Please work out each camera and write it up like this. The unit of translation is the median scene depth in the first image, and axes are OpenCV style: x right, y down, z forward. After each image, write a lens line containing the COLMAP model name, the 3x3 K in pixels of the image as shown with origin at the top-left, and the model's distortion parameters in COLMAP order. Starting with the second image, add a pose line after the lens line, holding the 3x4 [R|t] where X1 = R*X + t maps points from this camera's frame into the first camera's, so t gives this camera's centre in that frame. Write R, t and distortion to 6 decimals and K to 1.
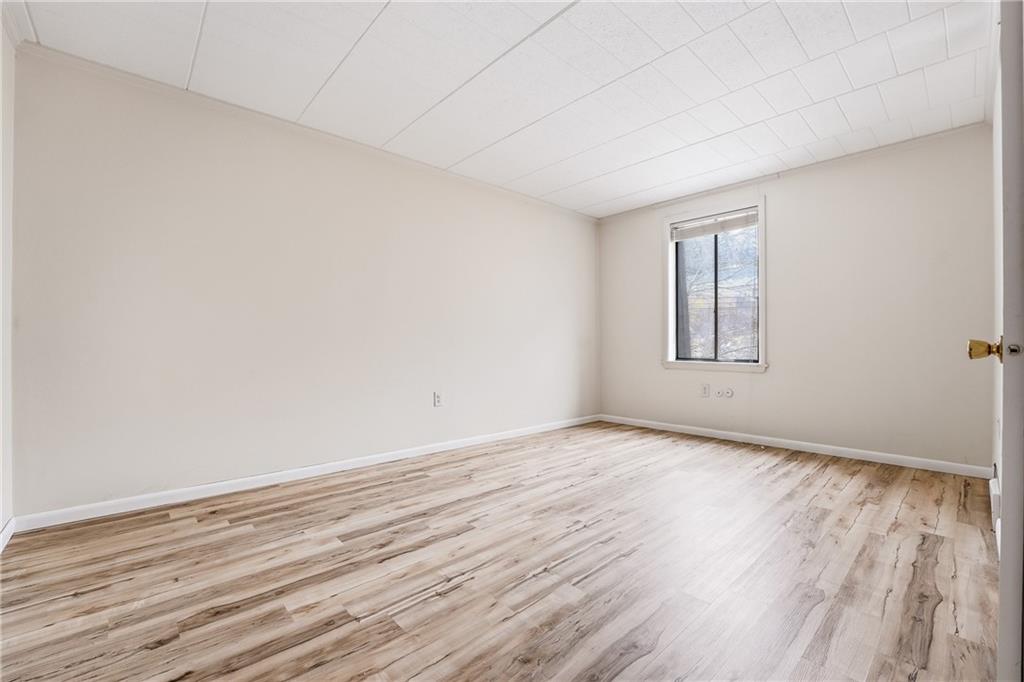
lens RADIAL K [[429.2, 0, 510.7], [0, 429.2, 345.4], [0, 0, 1]] dist [-0.033070, -0.000227]
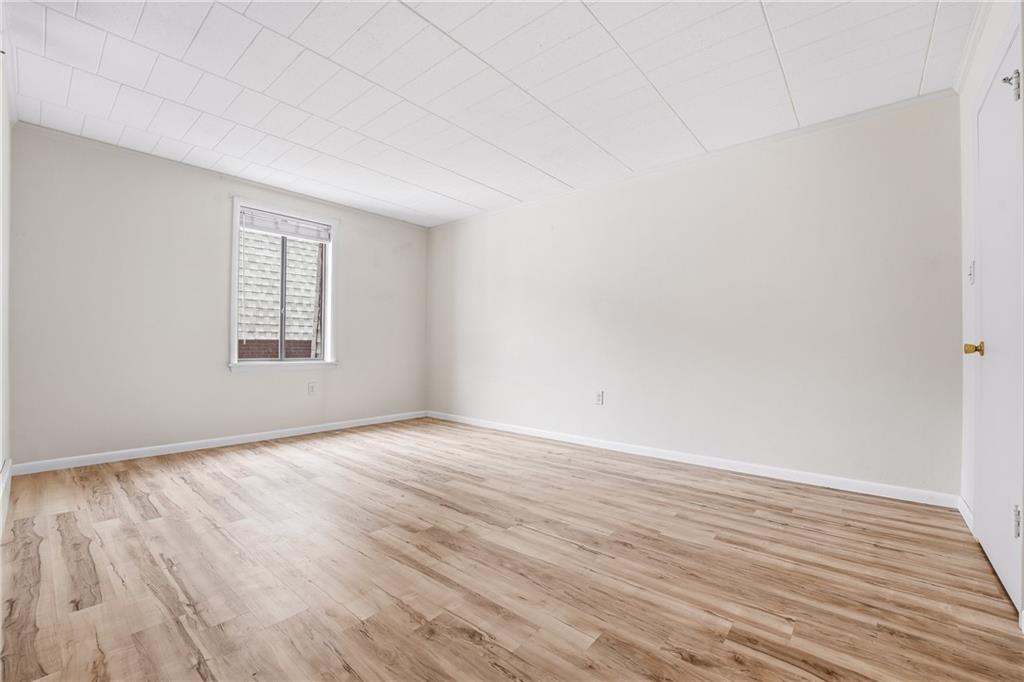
lens RADIAL K [[422.0, 0, 509.3], [0, 422.0, 338.0], [0, 0, 1]] dist [-0.008522, 0.000612]
pose [[-0.122382, 0.008932, 0.992443, -1.219080], [0.006909, 0.999943, -0.008147, -0.010409], [-0.992459, 0.005860, -0.122437, 1.252362]]
